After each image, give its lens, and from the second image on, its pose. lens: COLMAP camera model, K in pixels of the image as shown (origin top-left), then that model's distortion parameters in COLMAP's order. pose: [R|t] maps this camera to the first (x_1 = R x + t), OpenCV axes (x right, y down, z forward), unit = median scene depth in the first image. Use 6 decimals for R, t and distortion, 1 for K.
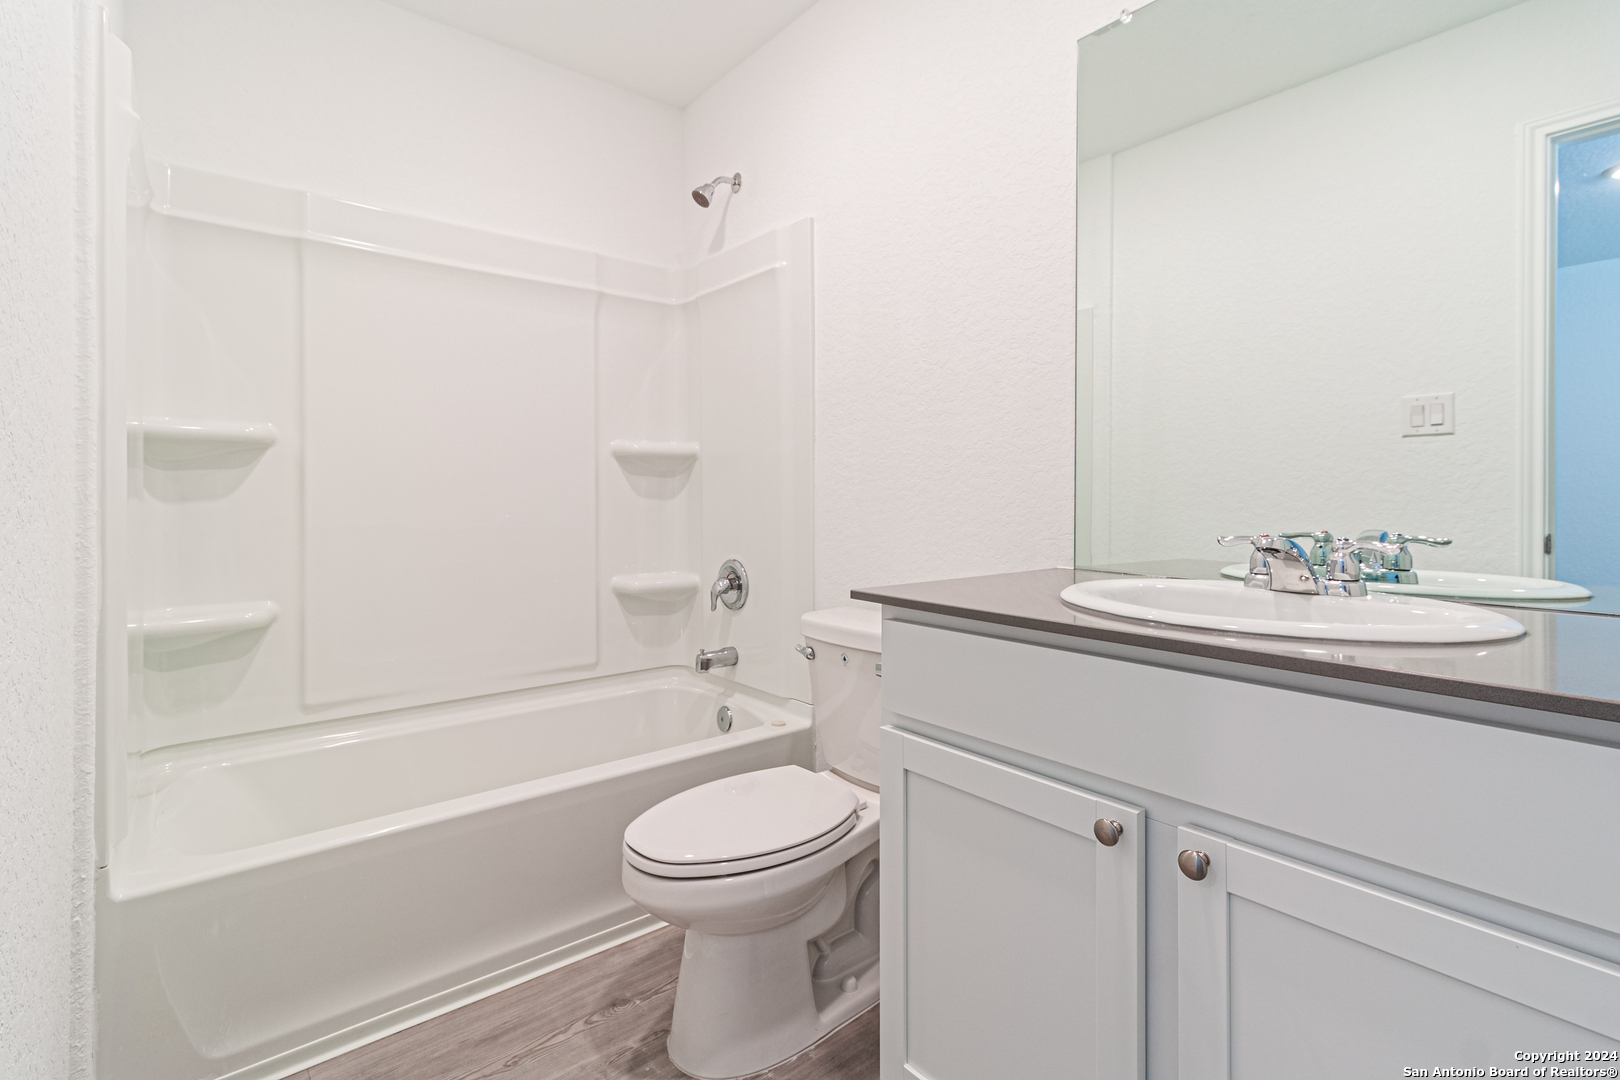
lens RADIAL K [[768.0, 0, 812.4], [0, 768.0, 501.4], [0, 0, 1]] dist [0.026507, -0.021028]
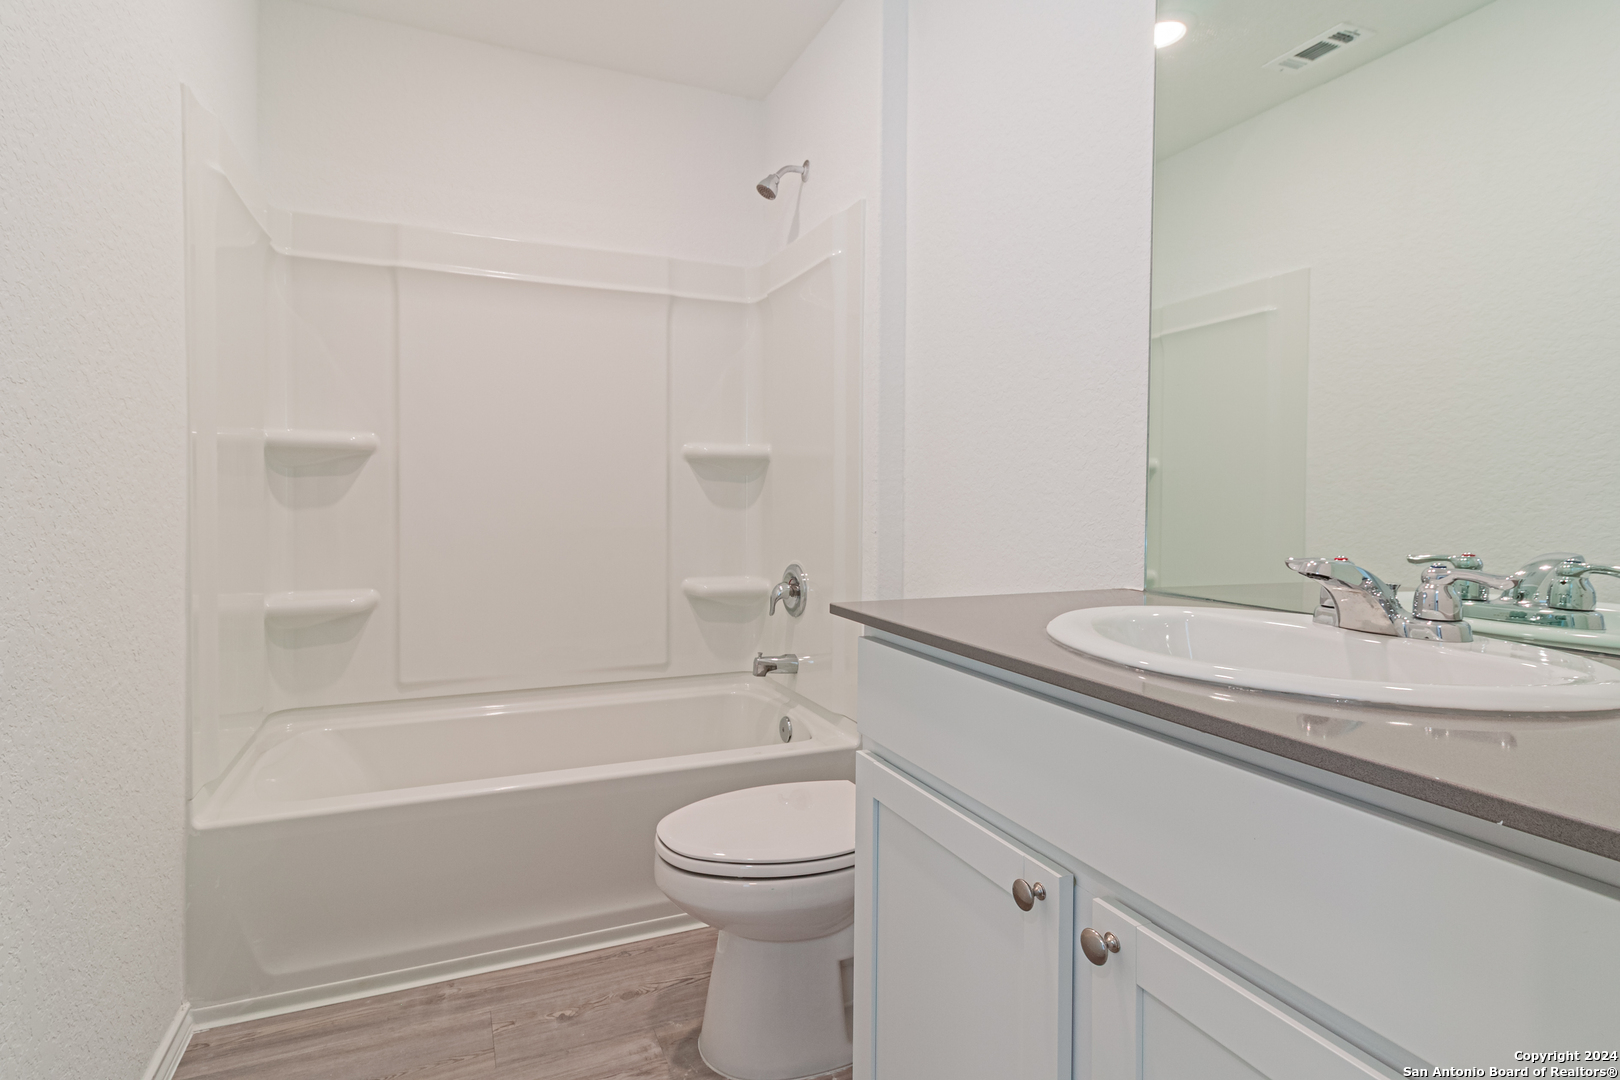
lens RADIAL K [[812.9, 0, 794.7], [0, 812.9, 521.5], [0, 0, 1]] dist [0.004590, 0.000916]
pose [[0.957792, 0.016428, -0.286994, 0.230742], [-0.009428, 0.999624, 0.025756, -0.008044], [0.287309, -0.021963, 0.957586, 0.032589]]
